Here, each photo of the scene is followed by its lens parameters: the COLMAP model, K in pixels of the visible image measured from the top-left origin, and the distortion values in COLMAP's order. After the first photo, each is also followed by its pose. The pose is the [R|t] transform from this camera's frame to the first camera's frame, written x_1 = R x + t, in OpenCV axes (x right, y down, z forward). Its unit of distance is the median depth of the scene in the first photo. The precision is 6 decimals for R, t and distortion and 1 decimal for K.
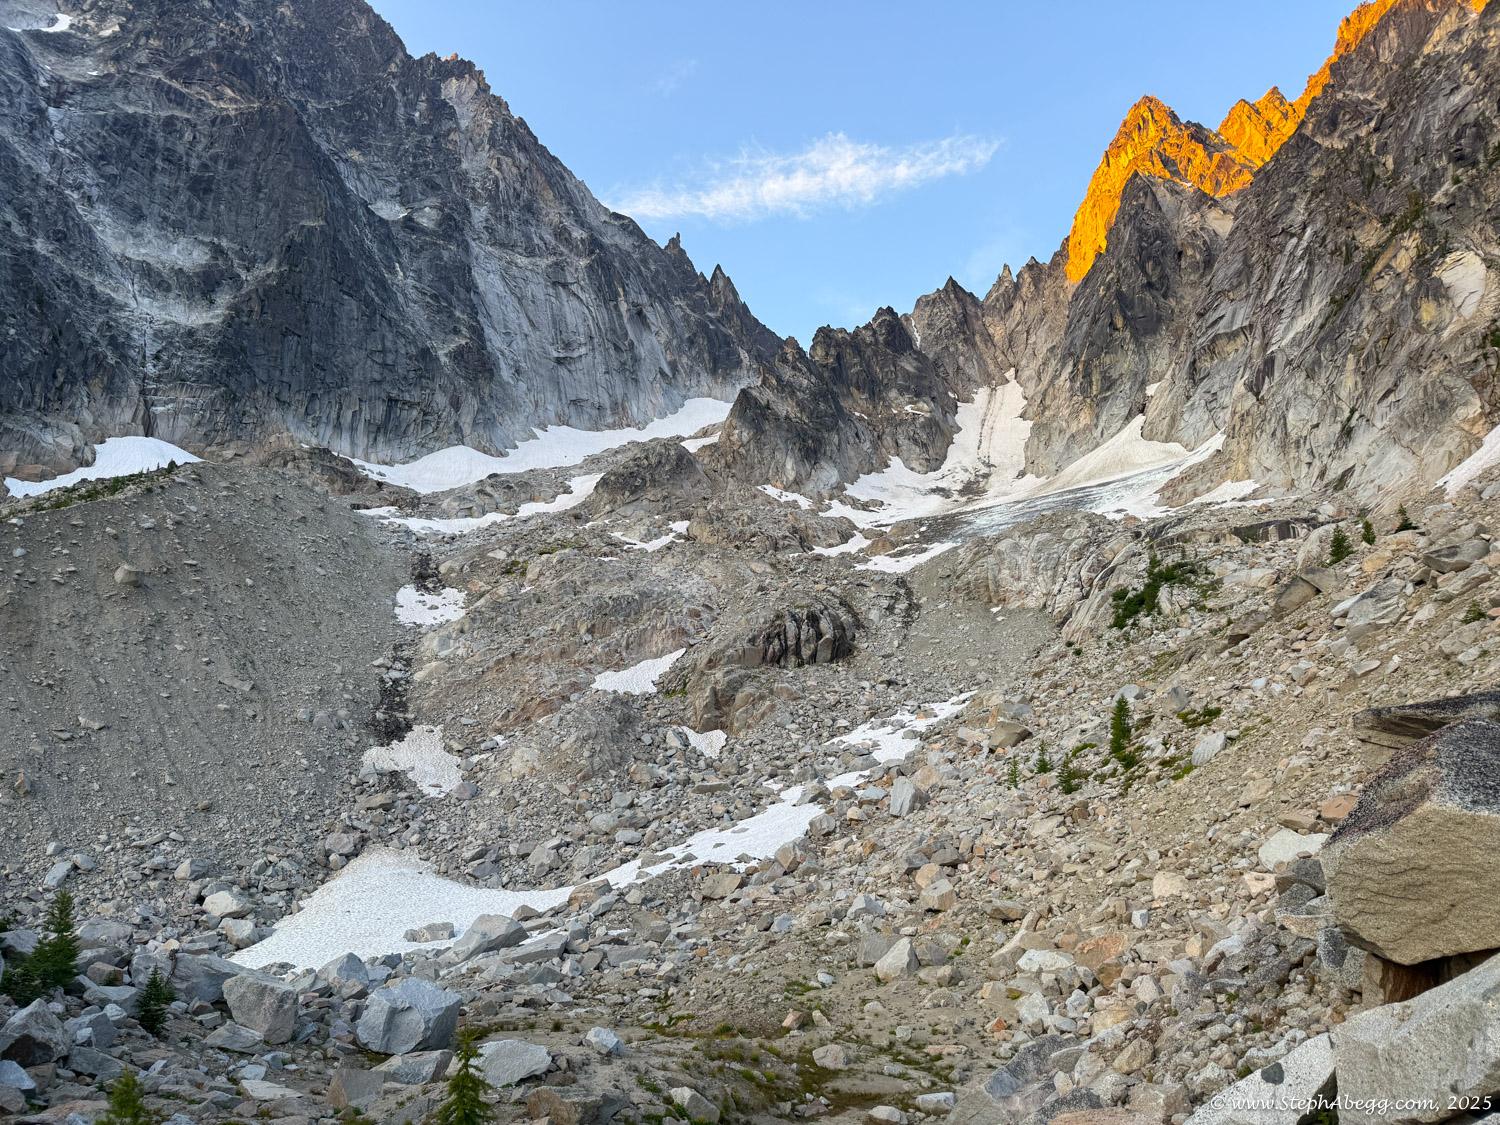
lens RADIAL K [[1077.5, 0, 750.1], [0, 1077.5, 641.6], [0, 0, 1]] dist [-0.004096, -0.007125]
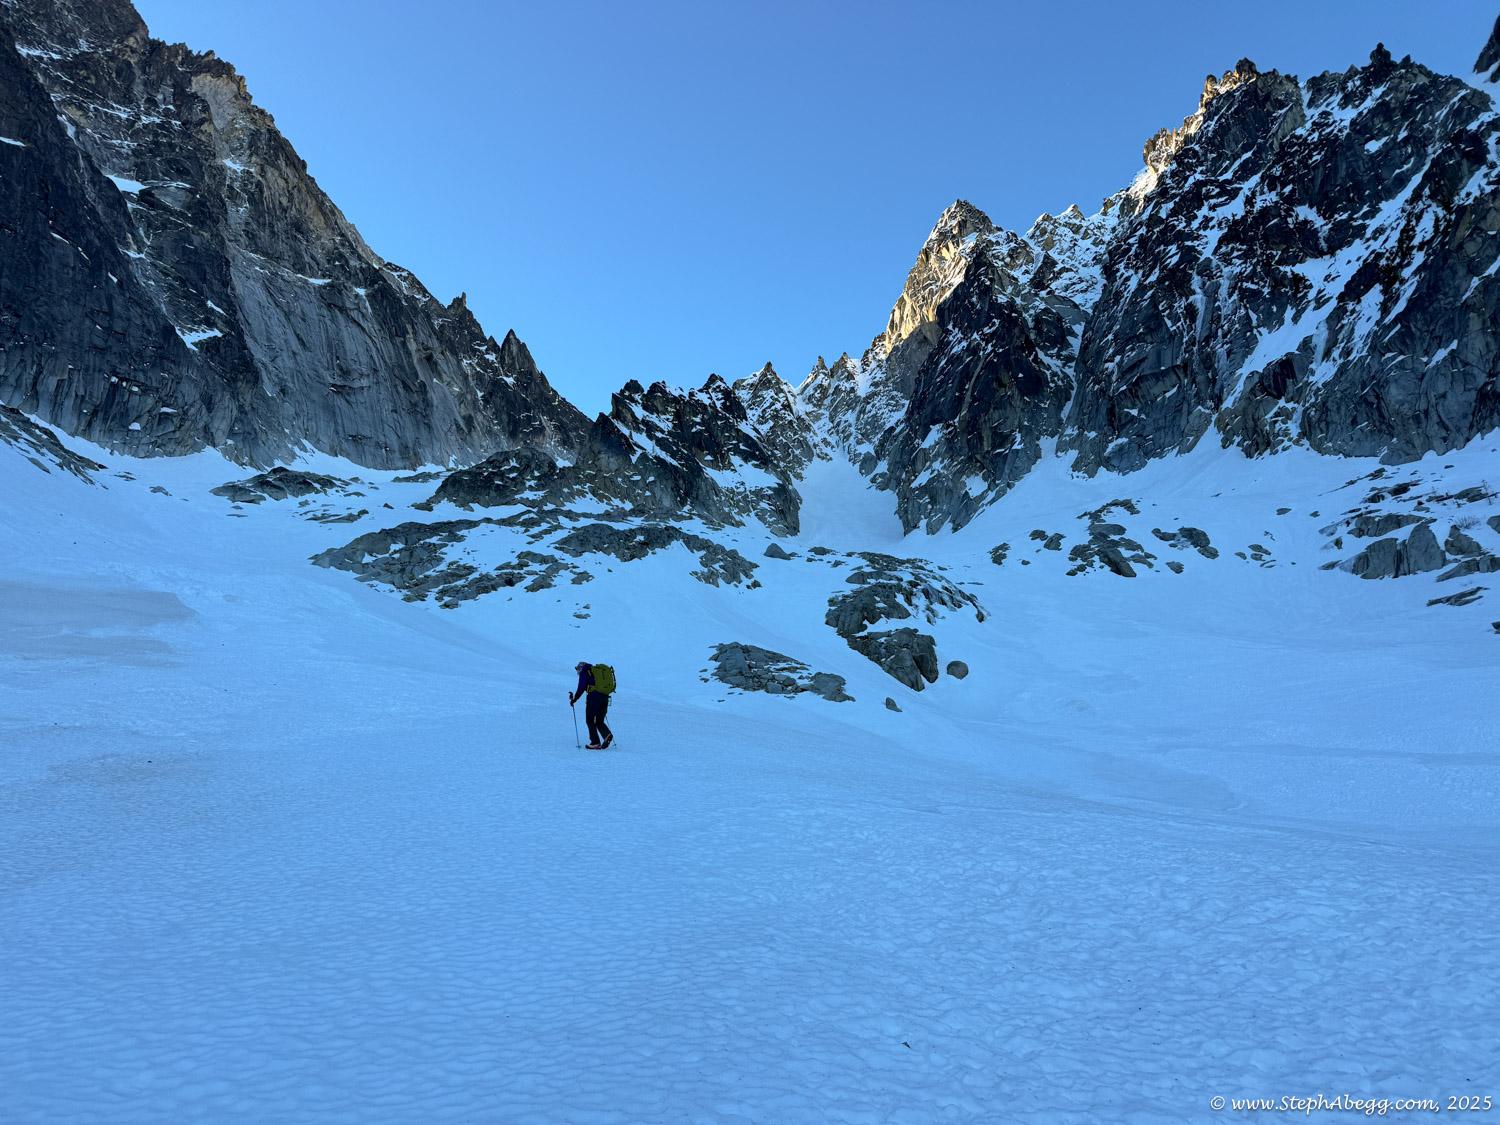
lens RADIAL K [[1136.2, 0, 752.6], [0, 1136.2, 592.3], [0, 0, 1]] dist [0.000298, 0.006381]
pose [[0.972581, 0.031296, 0.230451, -0.061670], [0.008820, 0.985228, -0.171021, 0.031893], [-0.232399, 0.168364, 0.957938, 0.135612]]
